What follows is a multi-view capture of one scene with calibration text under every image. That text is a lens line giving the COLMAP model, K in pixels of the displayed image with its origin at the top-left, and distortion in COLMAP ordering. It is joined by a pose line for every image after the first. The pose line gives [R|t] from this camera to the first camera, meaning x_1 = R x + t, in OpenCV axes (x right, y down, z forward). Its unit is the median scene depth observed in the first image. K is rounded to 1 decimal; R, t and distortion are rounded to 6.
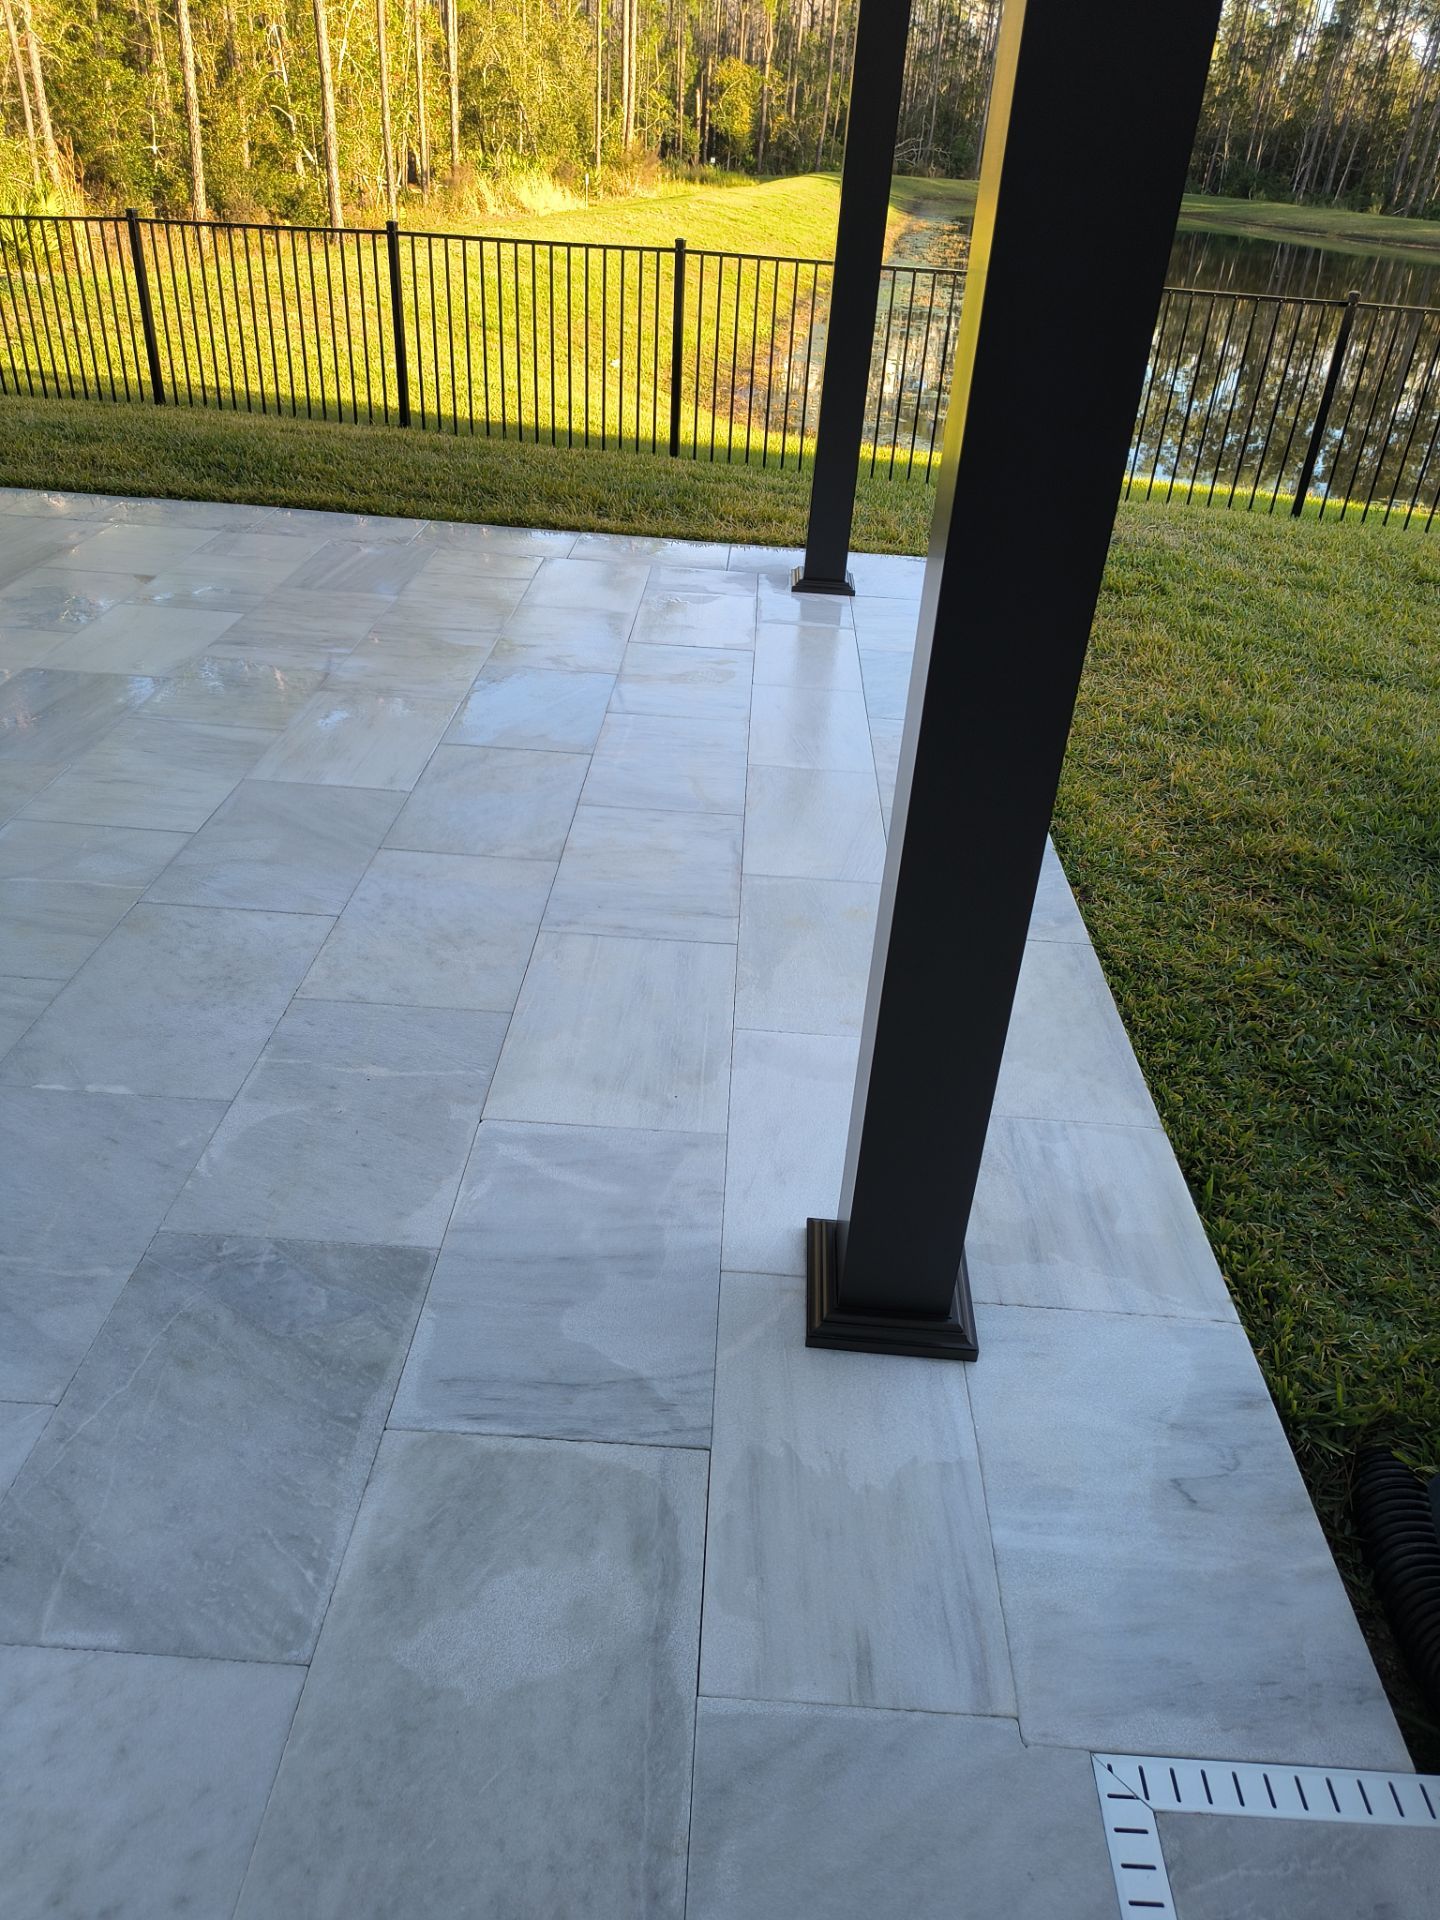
lens RADIAL K [[1328.9, 0, 714.5], [0, 1328.9, 970.0], [0, 0, 1]] dist [0.042350, -0.038991]
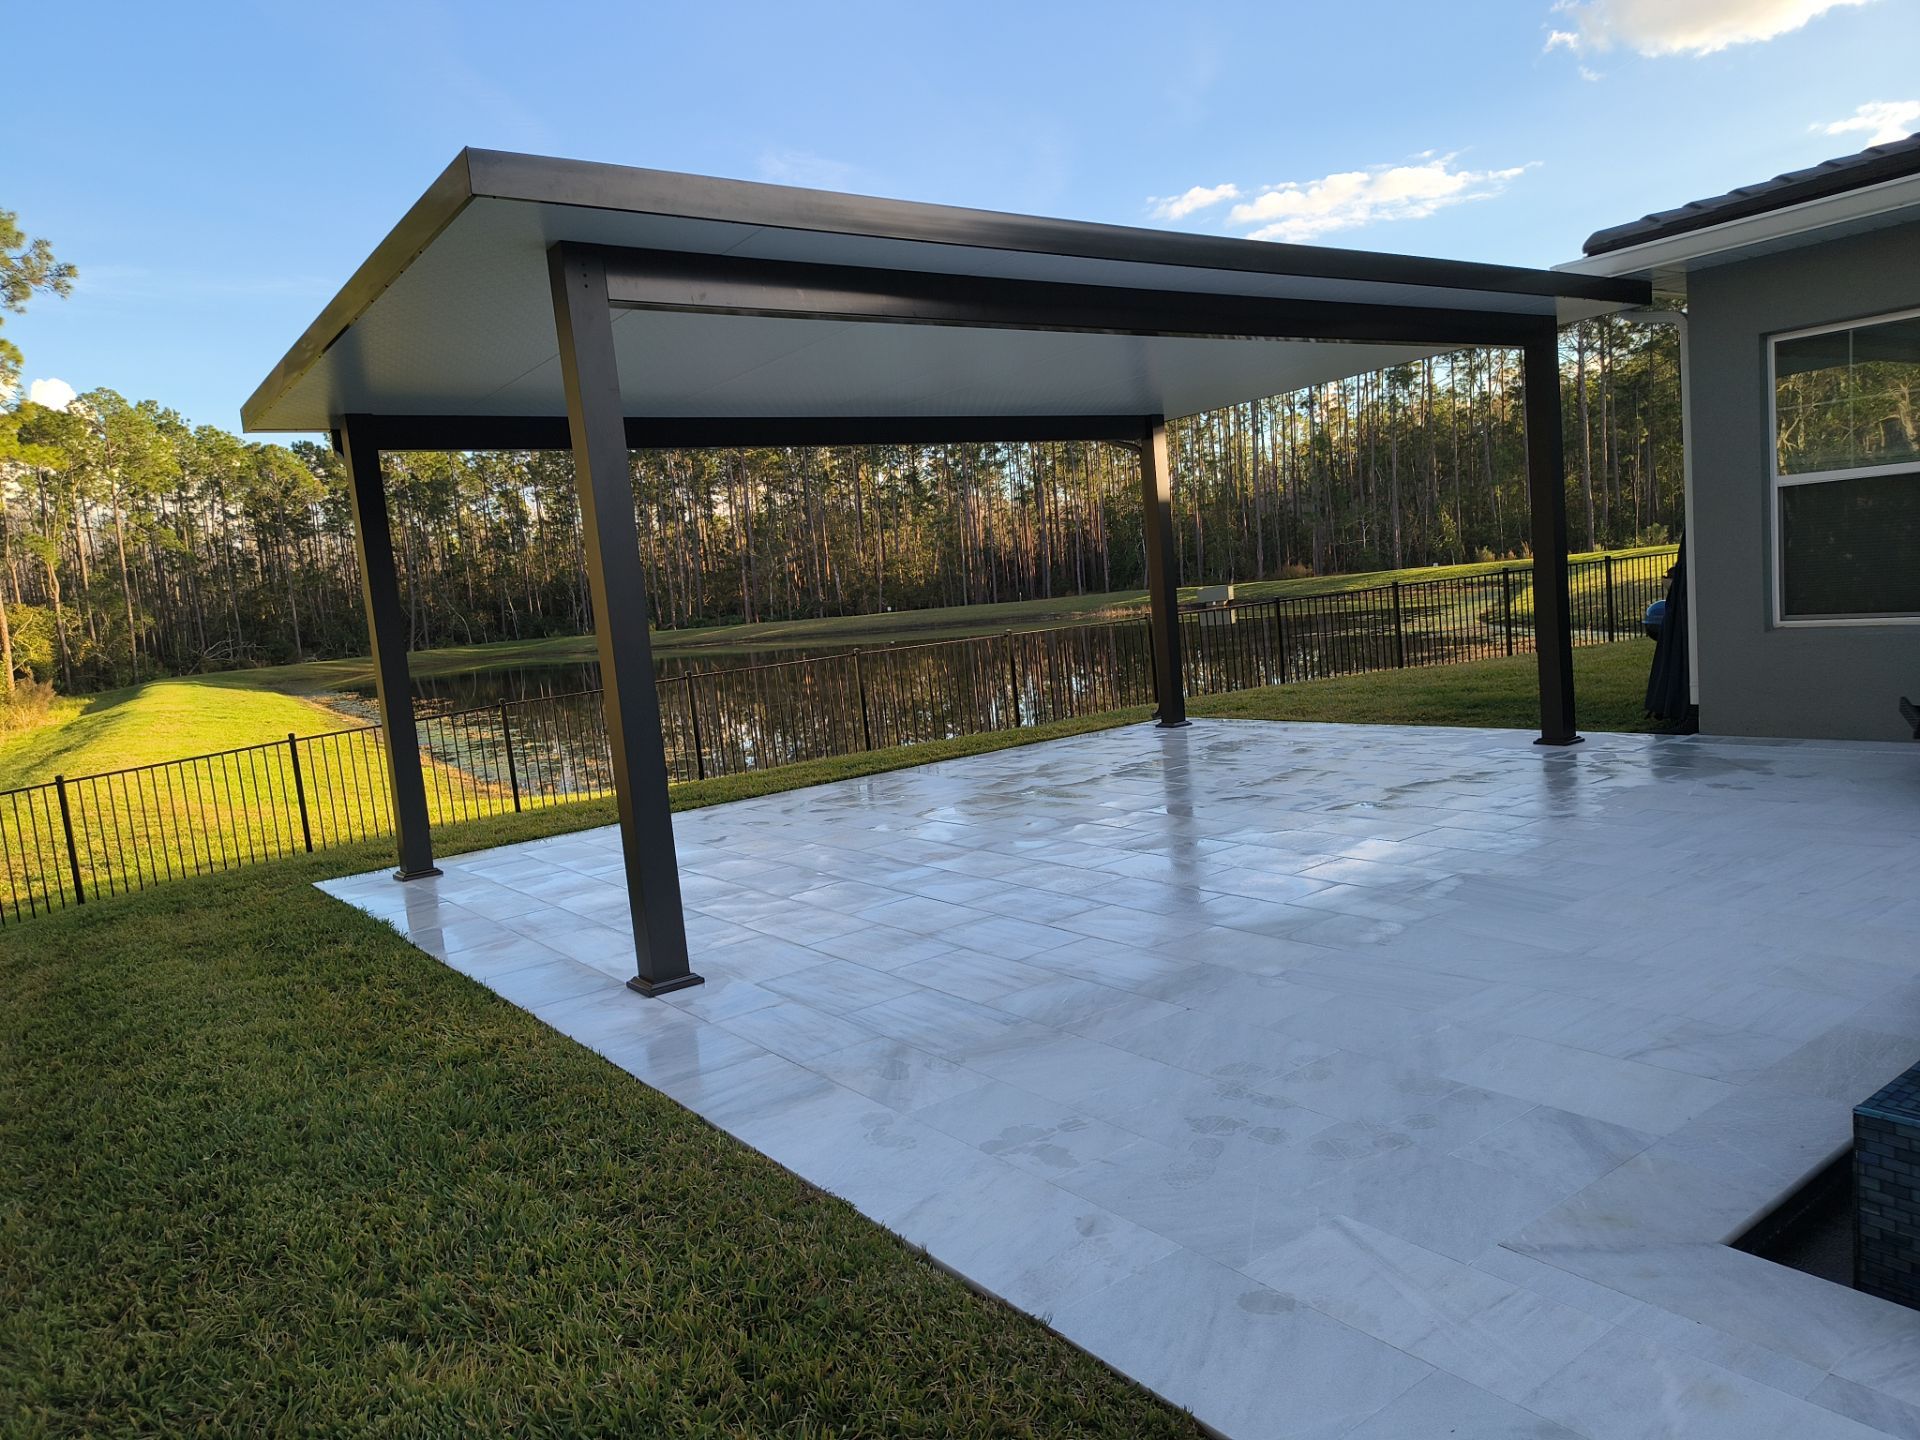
lens RADIAL K [[1328.9, 0, 961.7], [0, 1328.9, 728.1], [0, 0, 1]] dist [0.042350, -0.038991]
pose [[0.762385, -0.202612, 0.614587, -1.287671], [0.452395, 0.845958, -0.282300, 0.156099], [-0.462717, 0.493257, 0.736607, -0.467725]]
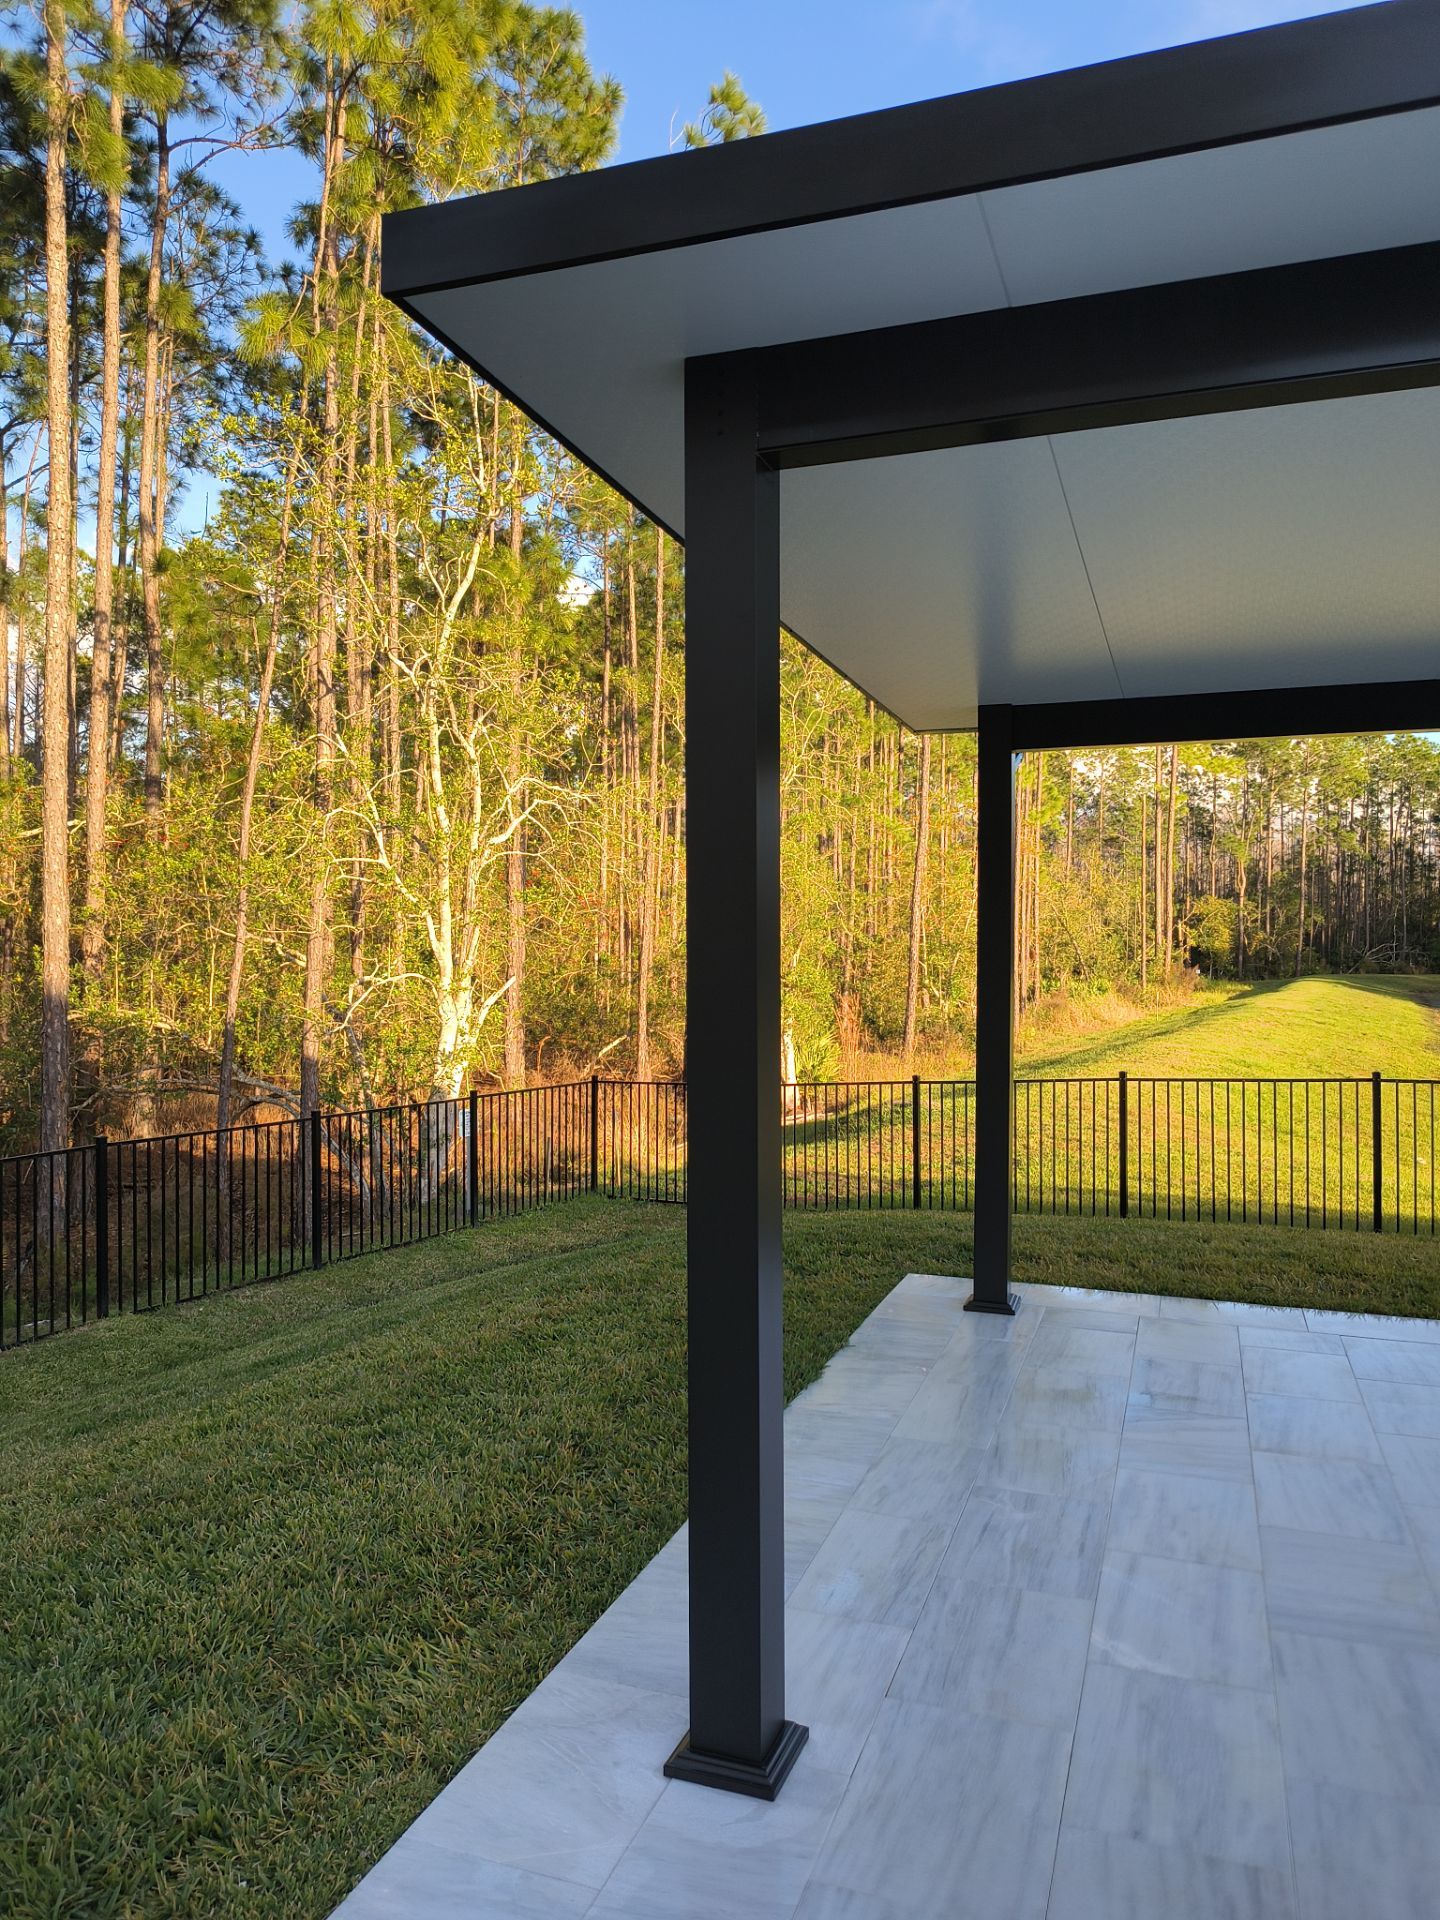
lens RADIAL K [[1328.9, 0, 727.8], [0, 1328.9, 969.2], [0, 0, 1]] dist [0.042350, -0.038991]
pose [[0.956317, -0.059559, -0.286199, -0.875214], [-0.098916, 0.855346, -0.508525, -0.001427], [0.275086, 0.514621, 0.812091, -0.194427]]
